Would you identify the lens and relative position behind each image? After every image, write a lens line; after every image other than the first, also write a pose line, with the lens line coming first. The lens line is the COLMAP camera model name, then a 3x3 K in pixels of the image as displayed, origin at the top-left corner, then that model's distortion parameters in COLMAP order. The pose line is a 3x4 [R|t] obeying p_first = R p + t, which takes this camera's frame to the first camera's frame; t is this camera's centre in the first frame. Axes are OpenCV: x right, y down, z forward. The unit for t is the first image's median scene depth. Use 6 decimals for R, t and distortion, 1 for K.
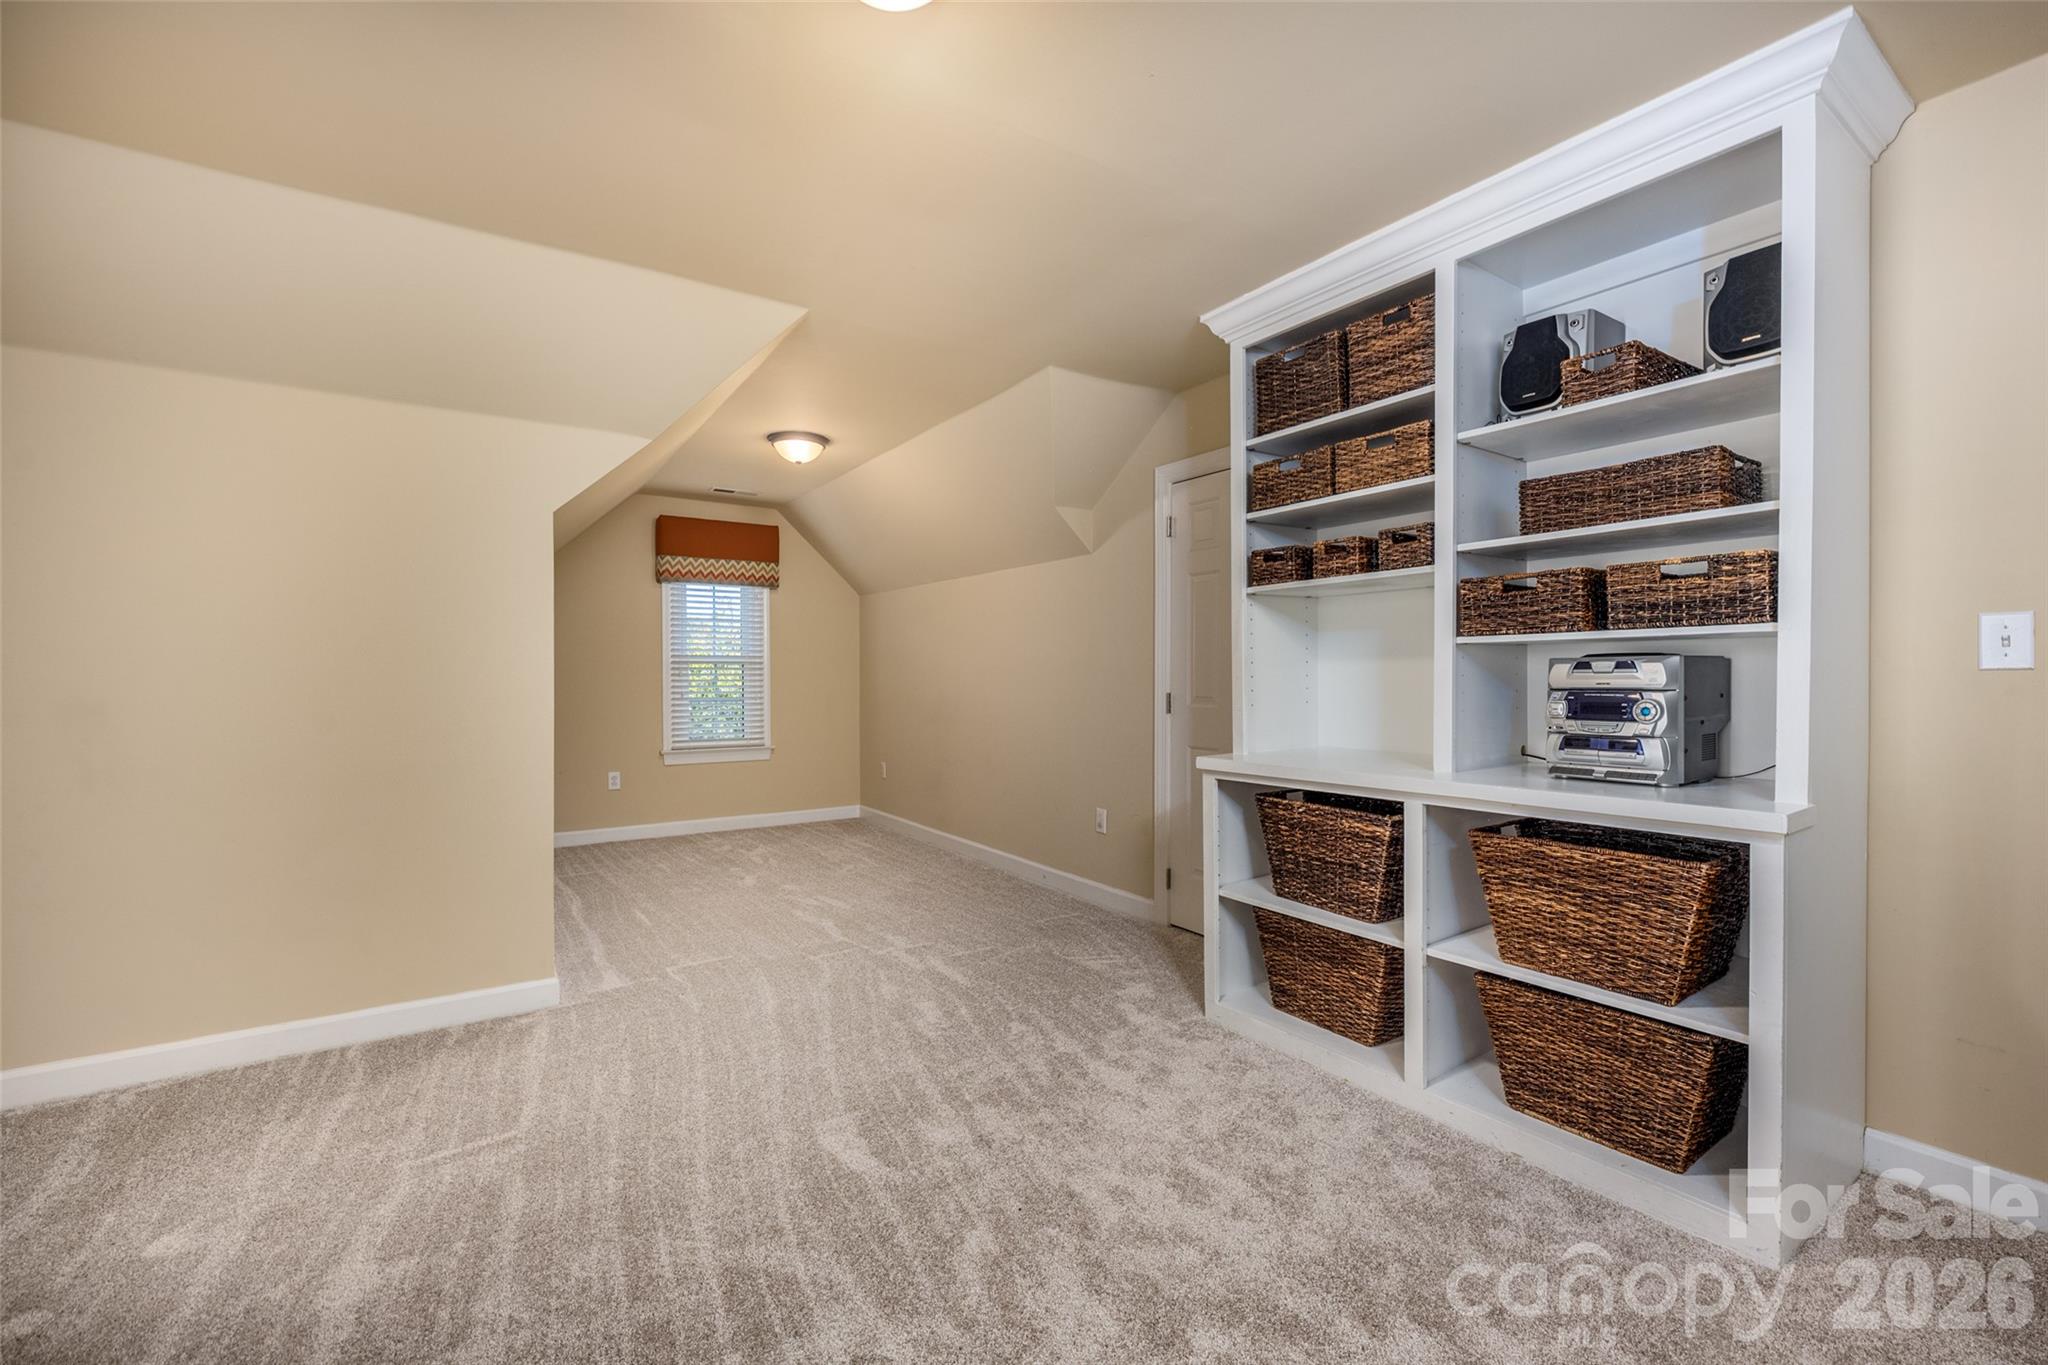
lens RADIAL K [[837.1, 0, 1016.4], [0, 837.1, 673.2], [0, 0, 1]] dist [-0.005832, 0.001740]
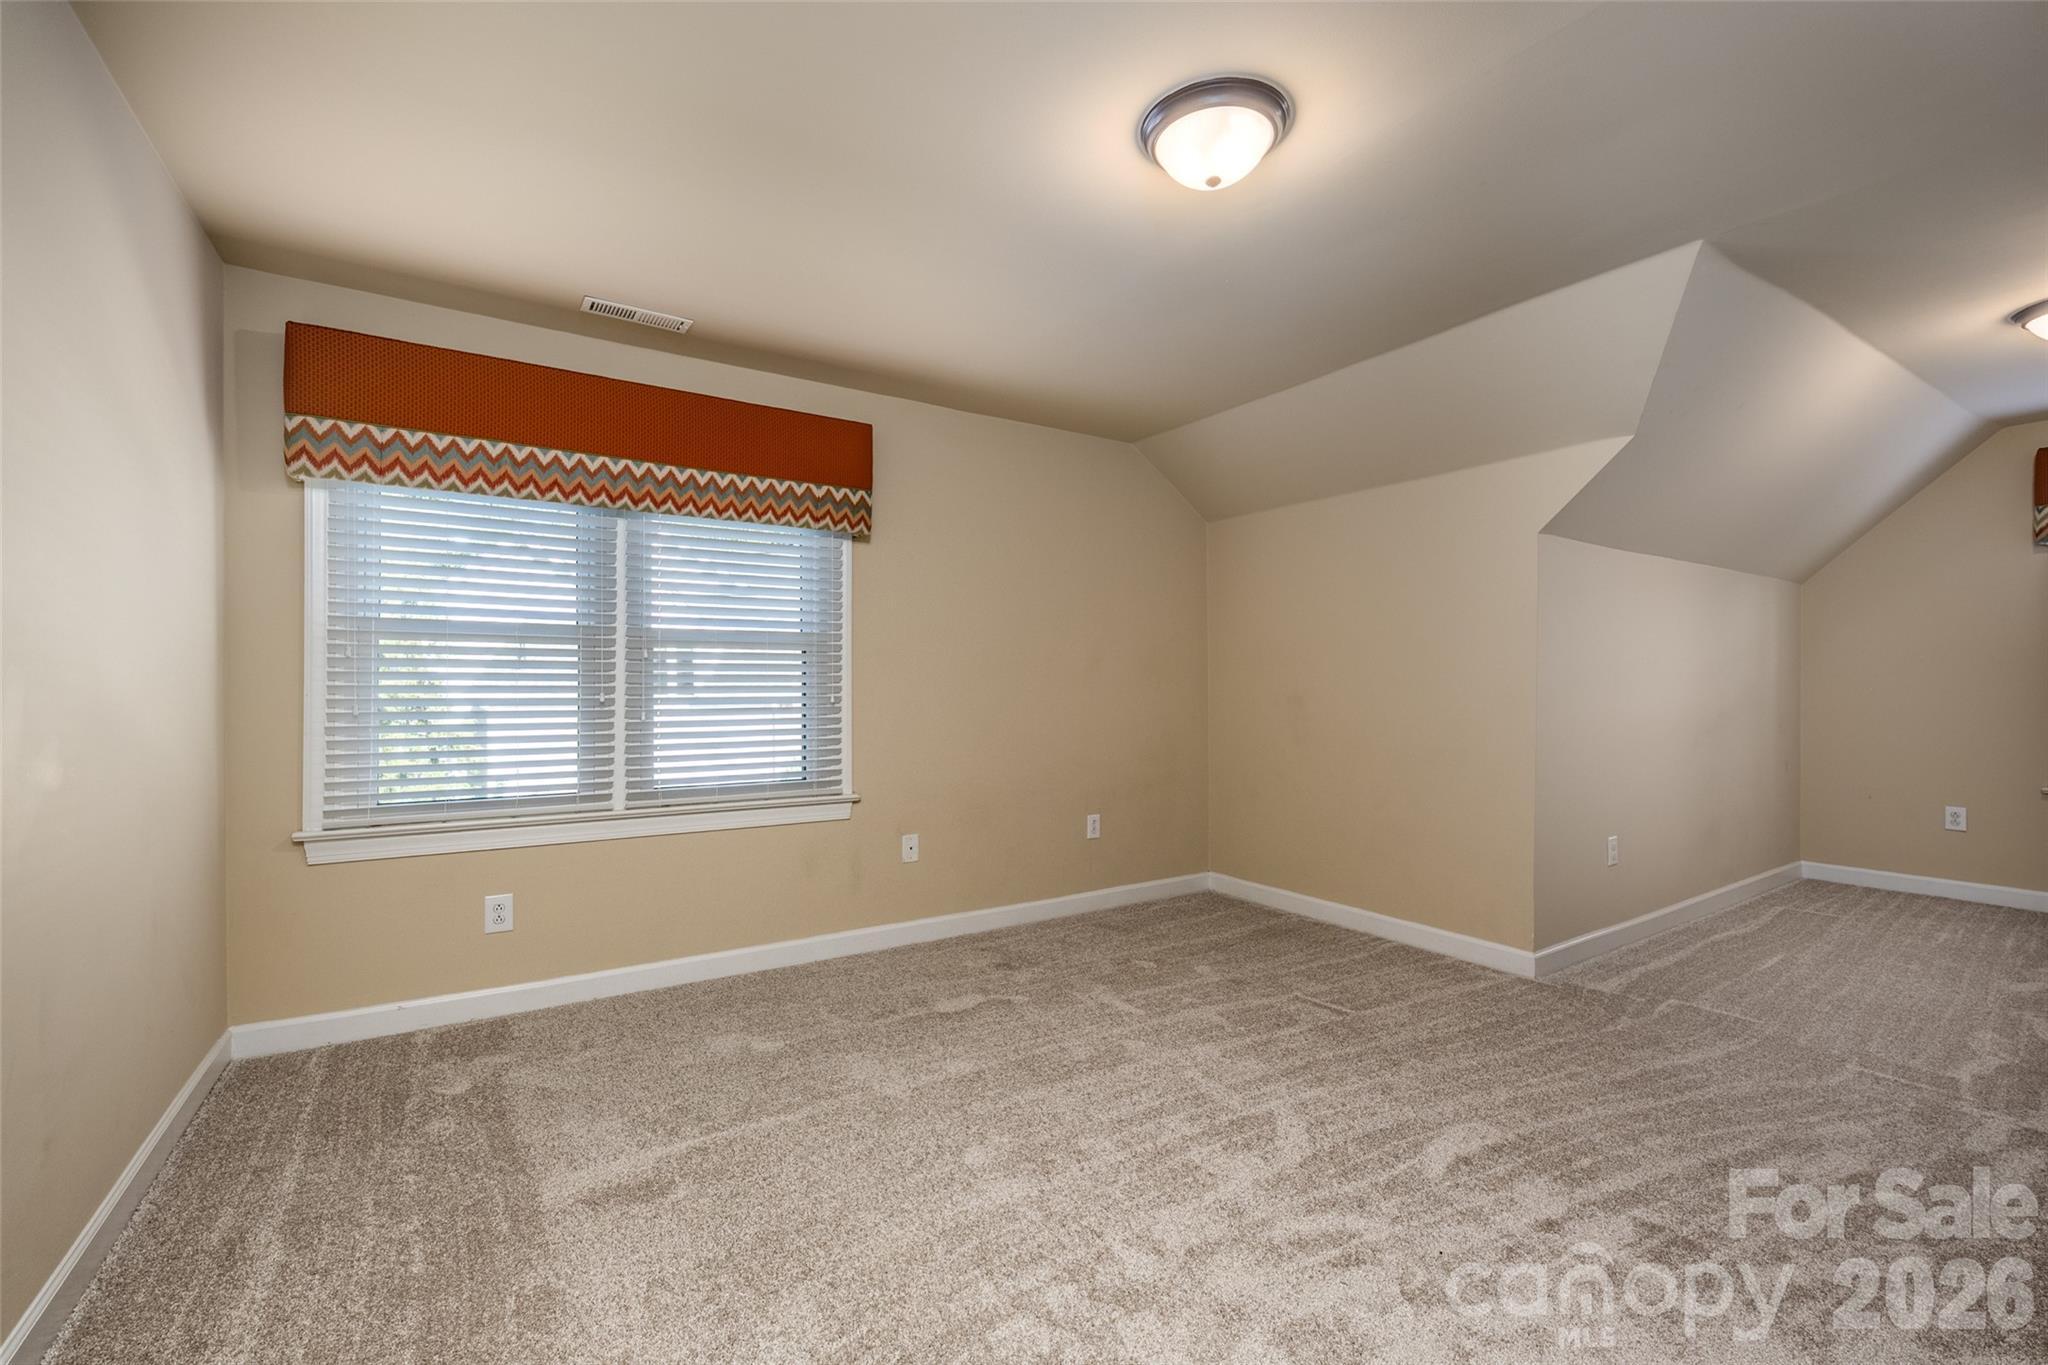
lens RADIAL K [[837.1, 0, 1018.2], [0, 837.1, 686.0], [0, 0, 1]] dist [-0.005832, 0.001740]
pose [[0.019657, 0.006888, -0.999783, 0.584445], [0.003033, 0.999971, 0.006949, 0.001117], [0.999802, -0.003169, 0.019636, 0.323637]]
